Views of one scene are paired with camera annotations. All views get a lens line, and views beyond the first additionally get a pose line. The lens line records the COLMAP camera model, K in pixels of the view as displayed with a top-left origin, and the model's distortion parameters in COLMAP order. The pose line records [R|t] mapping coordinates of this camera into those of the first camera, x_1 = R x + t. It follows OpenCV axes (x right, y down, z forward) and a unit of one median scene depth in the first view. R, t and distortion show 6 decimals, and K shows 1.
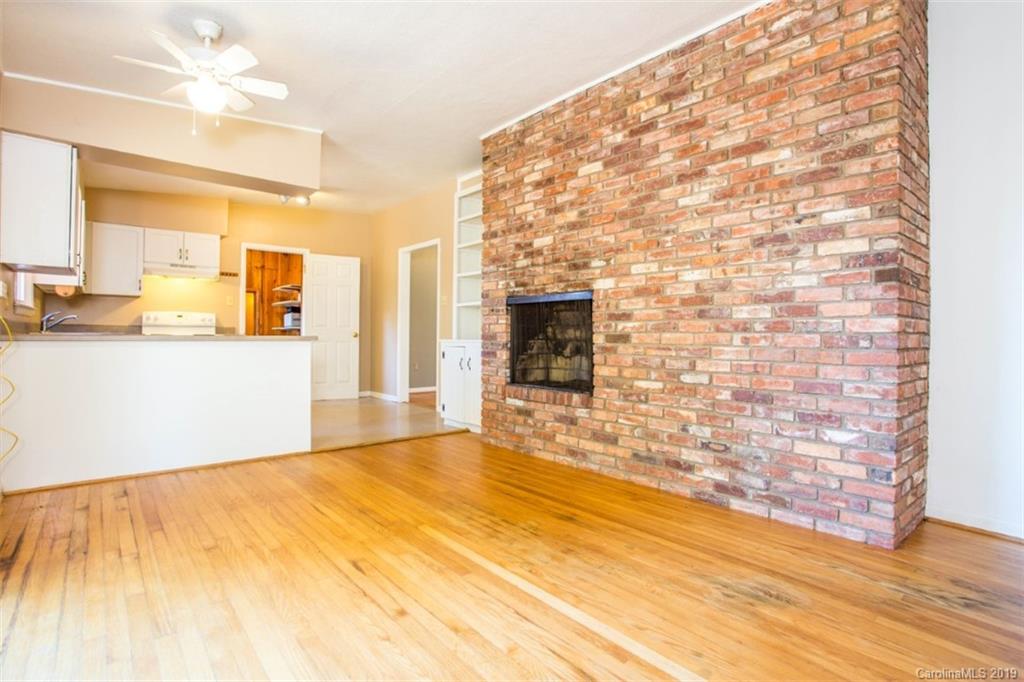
lens RADIAL K [[500.4, 0, 510.2], [0, 500.4, 336.6], [0, 0, 1]] dist [-0.067637, 0.026462]
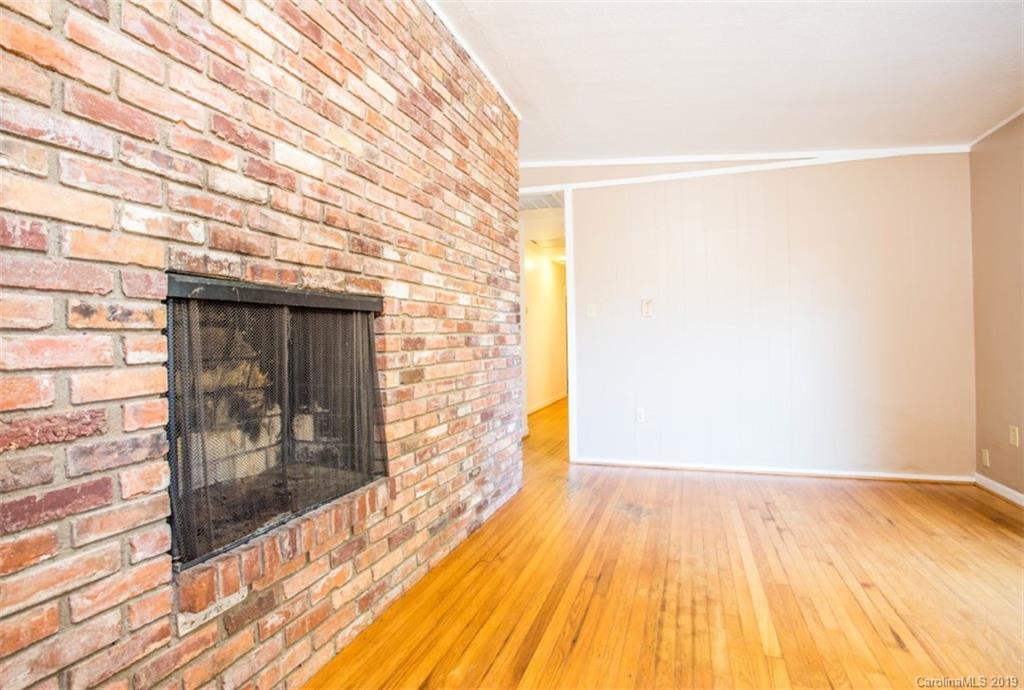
lens RADIAL K [[508.8, 0, 500.4], [0, 508.8, 341.6], [0, 0, 1]] dist [-0.070838, 0.030670]
pose [[-0.485453, -0.005358, 0.874246, -0.448618], [0.014885, 0.999786, 0.014392, -0.051602], [-0.874136, 0.020000, -0.485269, 1.256245]]
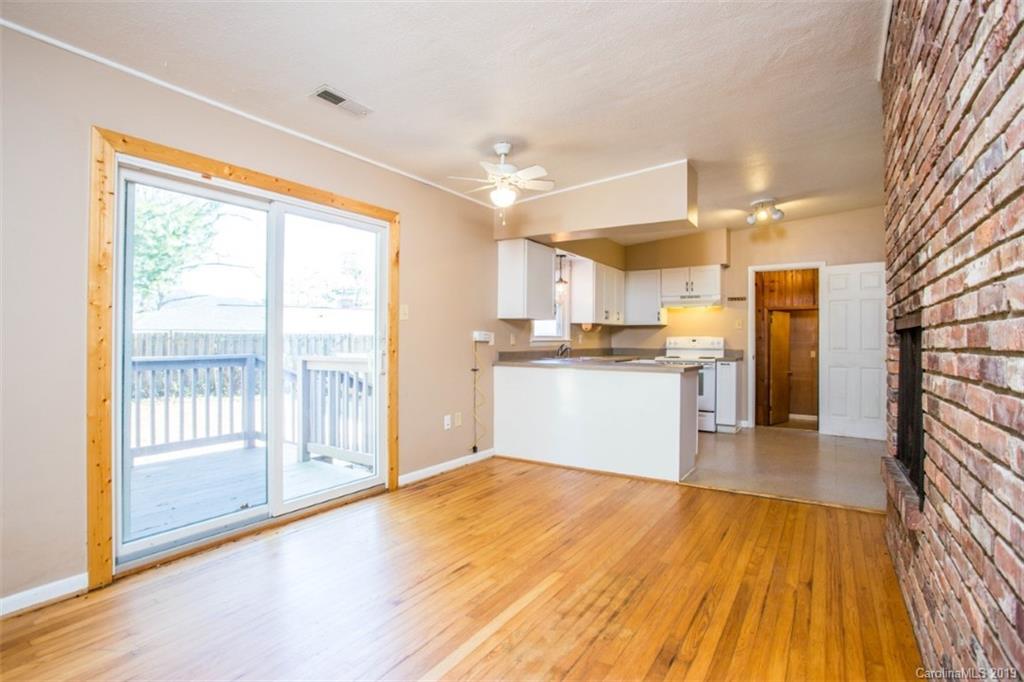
lens RADIAL K [[500.4, 0, 510.2], [0, 500.4, 336.6], [0, 0, 1]] dist [-0.067637, 0.026462]
pose [[0.283358, -0.014035, -0.958912, 0.566545], [-0.003695, 0.999870, -0.015726, -0.056691], [0.959007, 0.007999, 0.283269, 0.473077]]
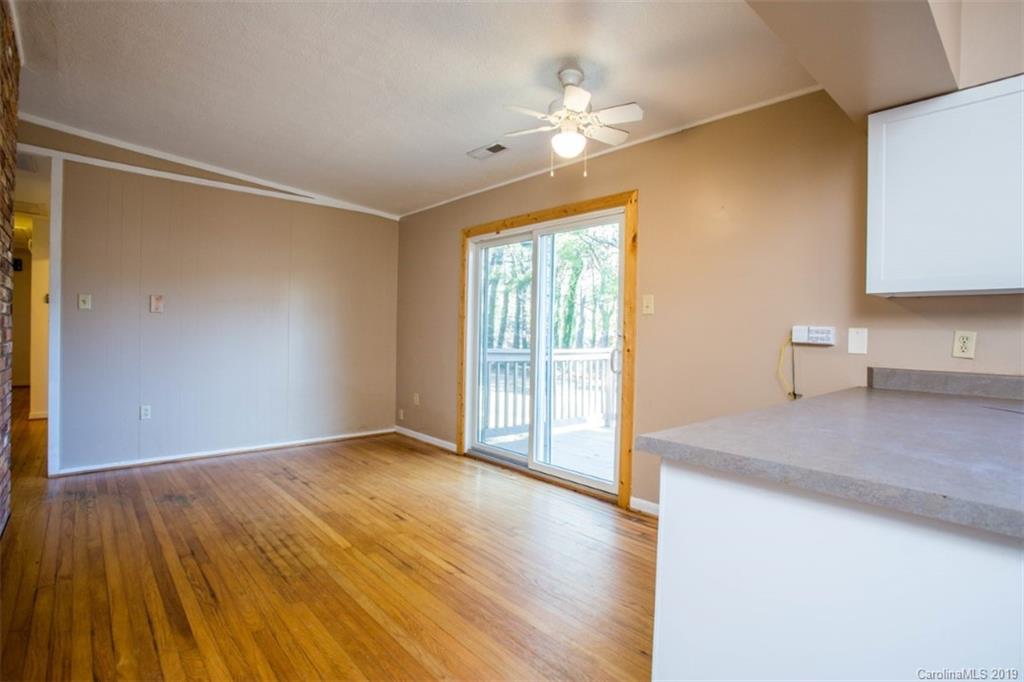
lens RADIAL K [[500.4, 0, 510.2], [0, 500.4, 336.6], [0, 0, 1]] dist [-0.067637, 0.026462]
pose [[-0.999366, -0.029706, -0.019607, -0.376960], [-0.029887, 0.999513, 0.009020, -0.069799], [0.019329, 0.009601, -0.999767, 1.568696]]
